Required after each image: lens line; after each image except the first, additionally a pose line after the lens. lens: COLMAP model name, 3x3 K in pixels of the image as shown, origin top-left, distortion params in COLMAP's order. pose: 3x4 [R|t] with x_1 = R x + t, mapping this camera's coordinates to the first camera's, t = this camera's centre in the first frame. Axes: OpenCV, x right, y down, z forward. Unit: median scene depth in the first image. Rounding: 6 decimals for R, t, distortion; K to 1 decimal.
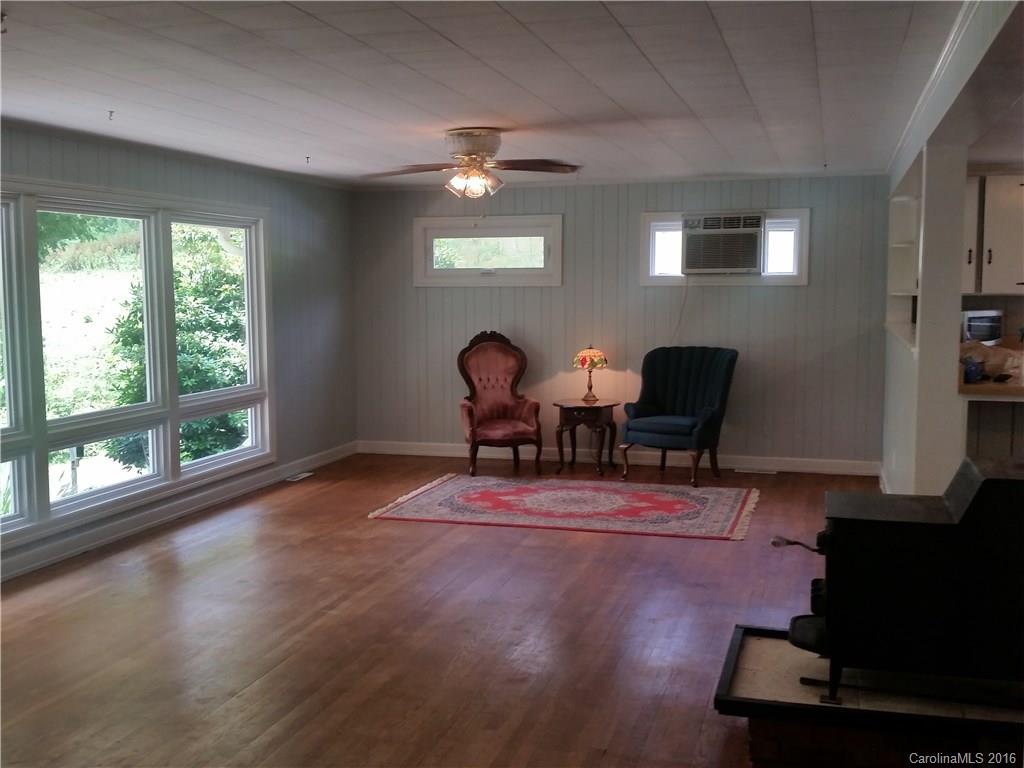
lens RADIAL K [[1120.1, 0, 512.0], [0, 1120.1, 384.0], [0, 0, 1]] dist [0.116109, -0.004251]
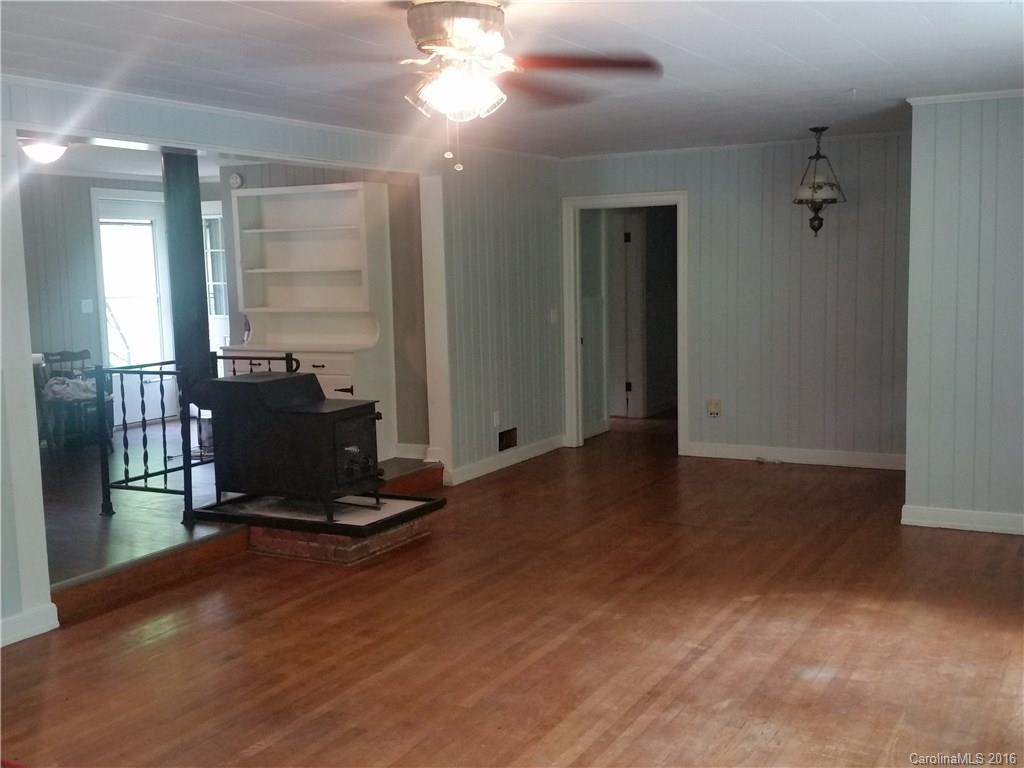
lens RADIAL K [[1120.1, 0, 512.0], [0, 1120.1, 384.0], [0, 0, 1]] dist [0.116109, -0.004251]
pose [[-0.975704, 0.005836, 0.219016, -0.203183], [0.050685, 0.978540, 0.199726, -0.158107], [-0.213151, 0.205974, -0.955061, 1.707509]]
